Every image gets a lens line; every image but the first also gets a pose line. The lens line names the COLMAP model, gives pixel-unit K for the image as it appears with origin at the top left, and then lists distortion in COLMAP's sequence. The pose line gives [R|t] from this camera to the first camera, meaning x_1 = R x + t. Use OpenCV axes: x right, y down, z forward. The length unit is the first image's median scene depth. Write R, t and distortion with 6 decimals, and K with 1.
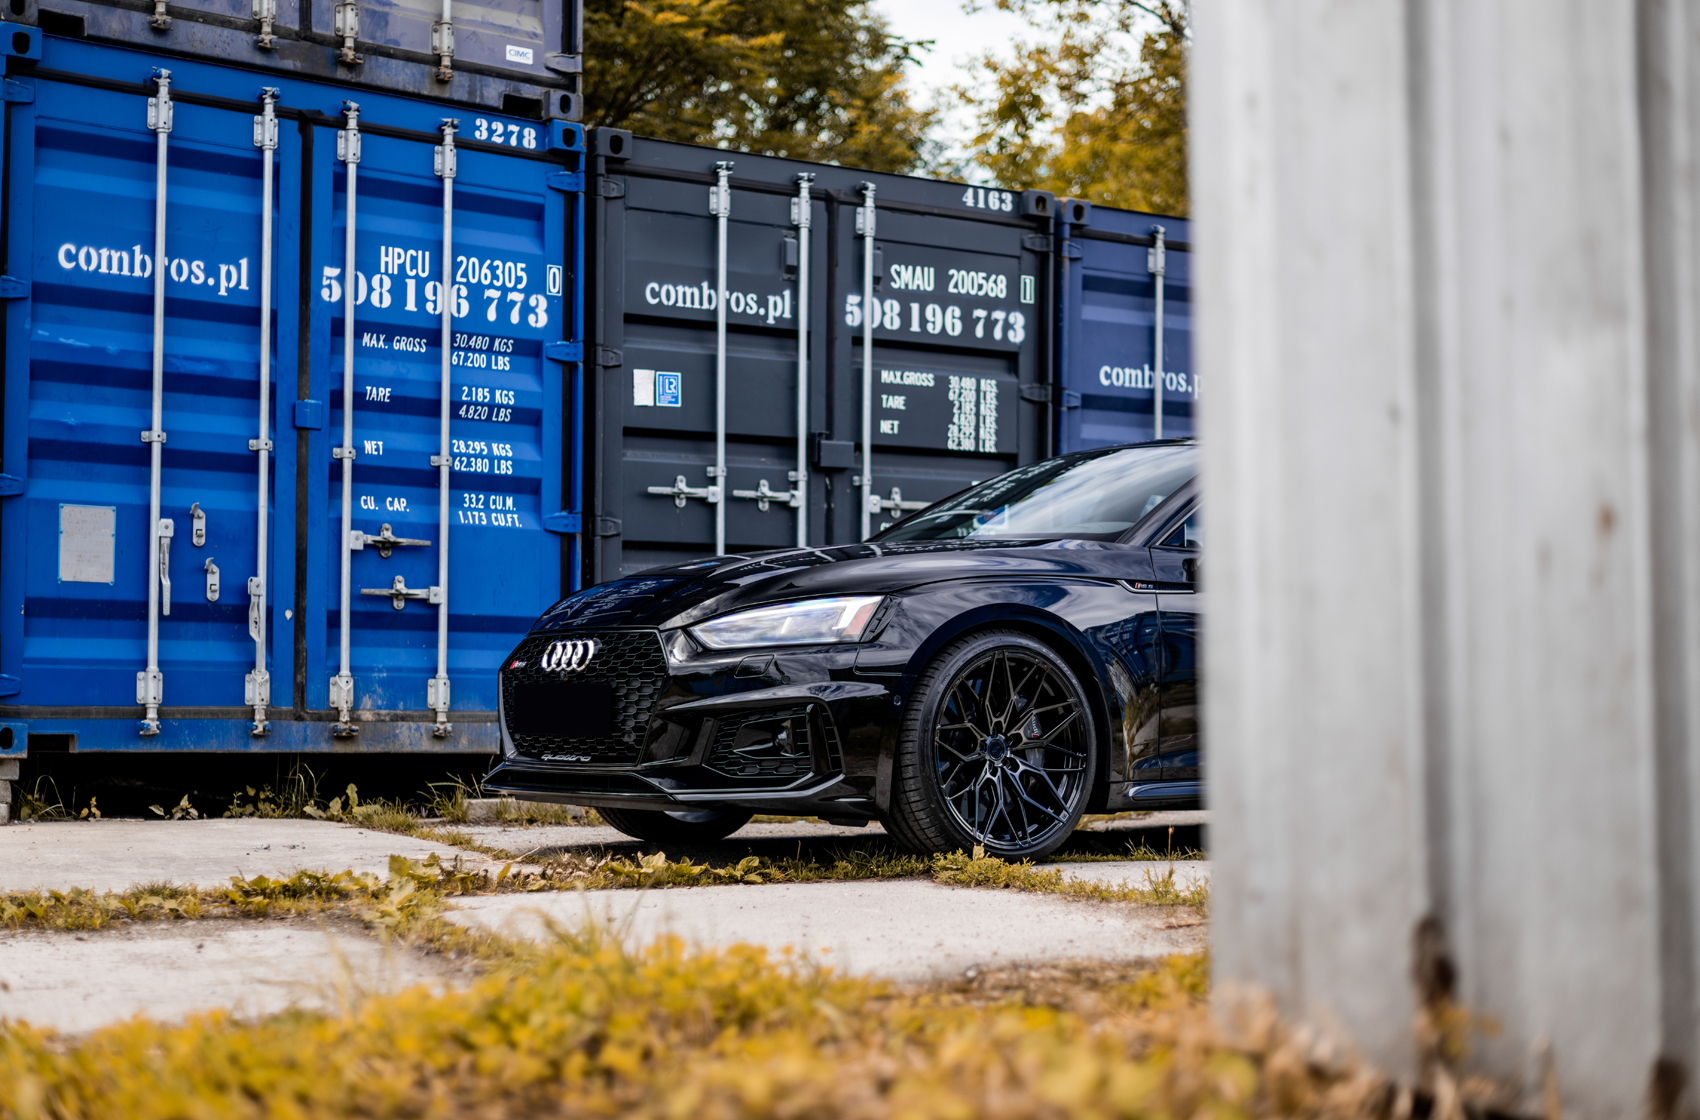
lens RADIAL K [[2535.2, 0, 805.0], [0, 2535.2, 563.3], [0, 0, 1]] dist [0.007295, 0.037025]
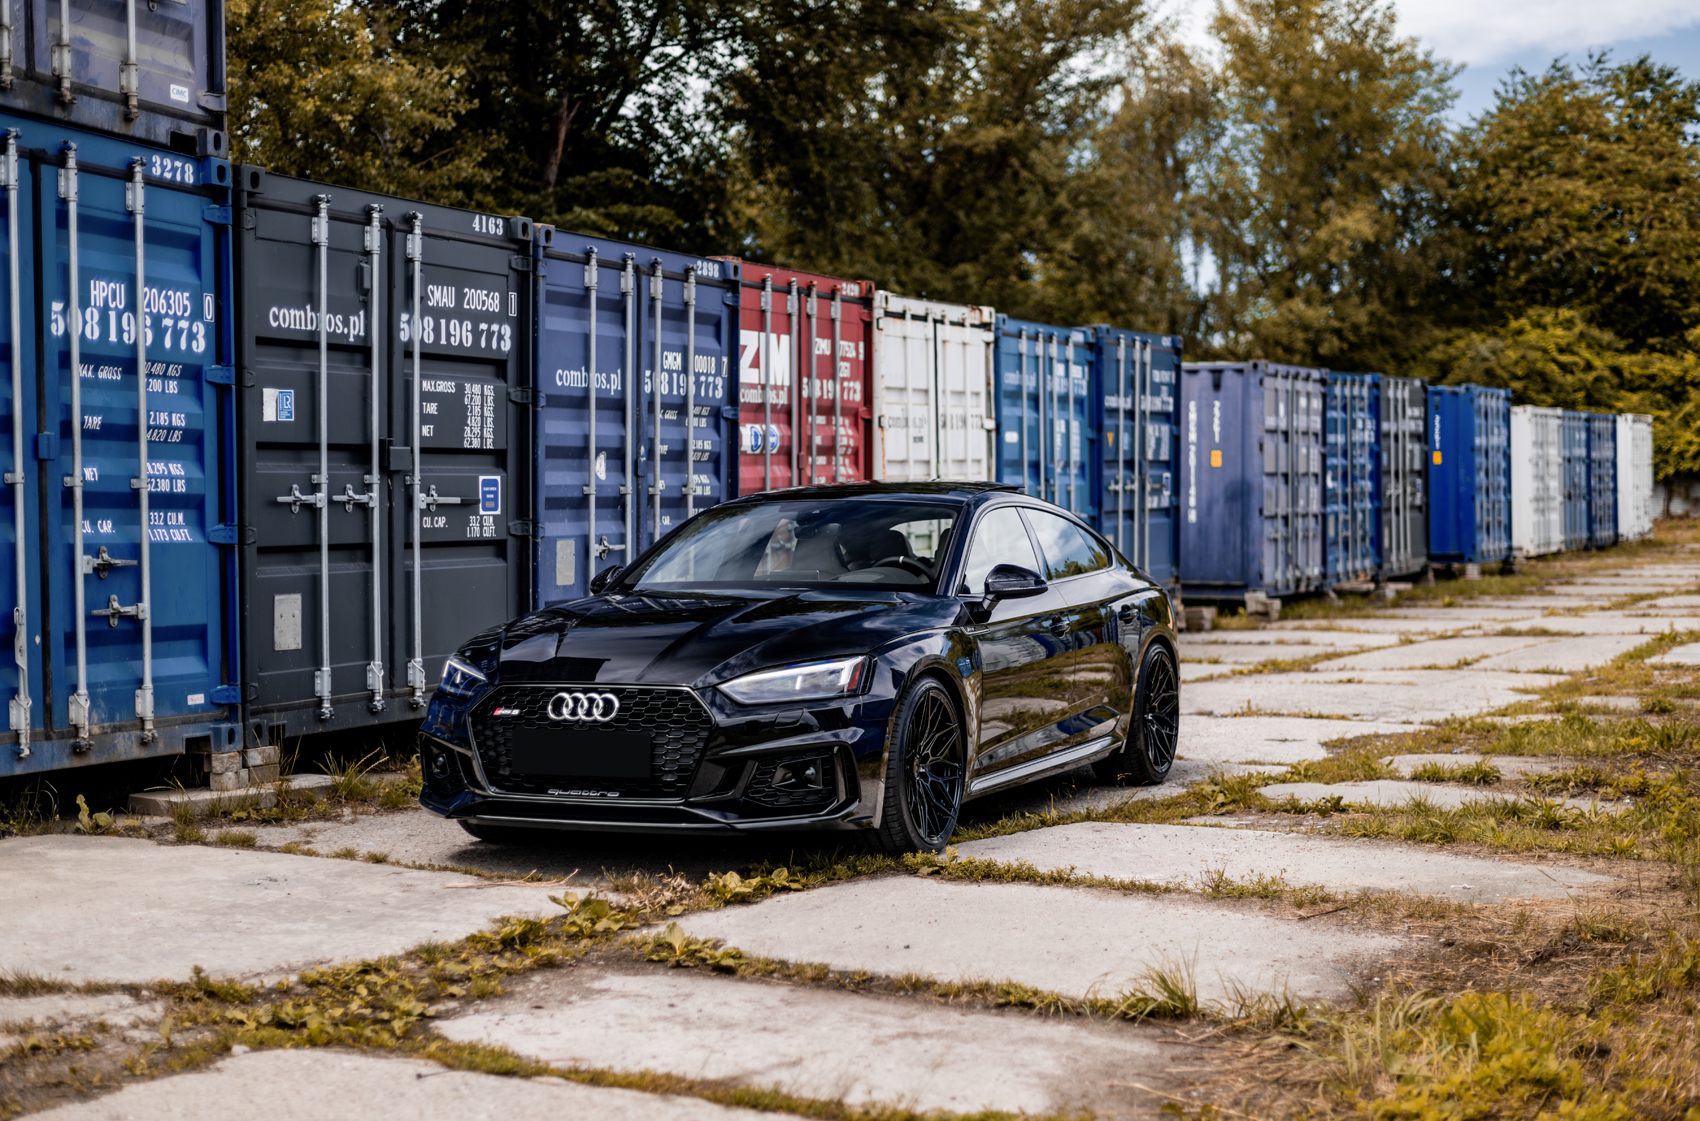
lens RADIAL K [[2479.9, 0, 850.0], [0, 2479.9, 560.5], [0, 0, 1]] dist [-0.006845, 0.093104]
pose [[0.855015, -0.021268, 0.518166, -0.418821], [-0.014392, 0.997801, 0.064704, -0.078060], [-0.518403, -0.062781, 0.852829, -0.039517]]
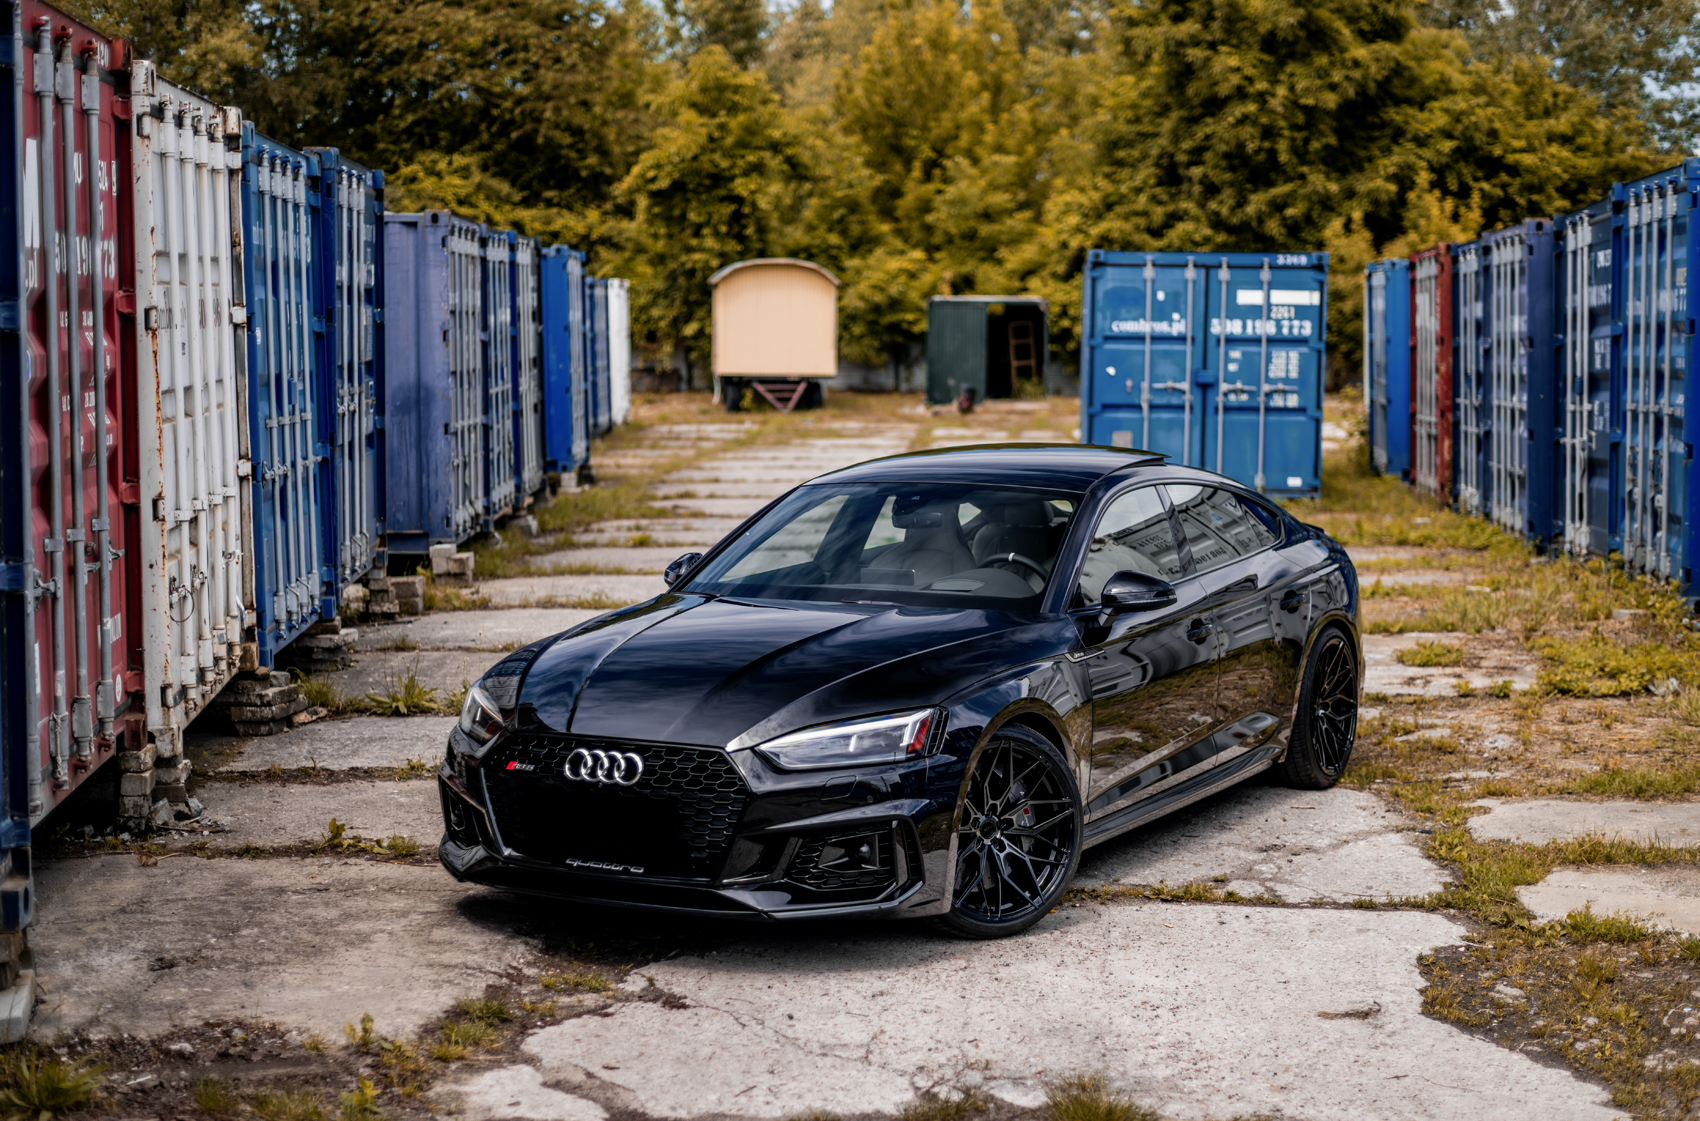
lens RADIAL K [[2574.2, 0, 854.2], [0, 2574.2, 615.9], [0, 0, 1]] dist [-0.003703, -0.003952]
pose [[0.514471, -0.093632, 0.852380, -0.162442], [-0.034246, 0.990984, 0.129528, -0.085984], [-0.856823, -0.095829, 0.506627, 0.756444]]
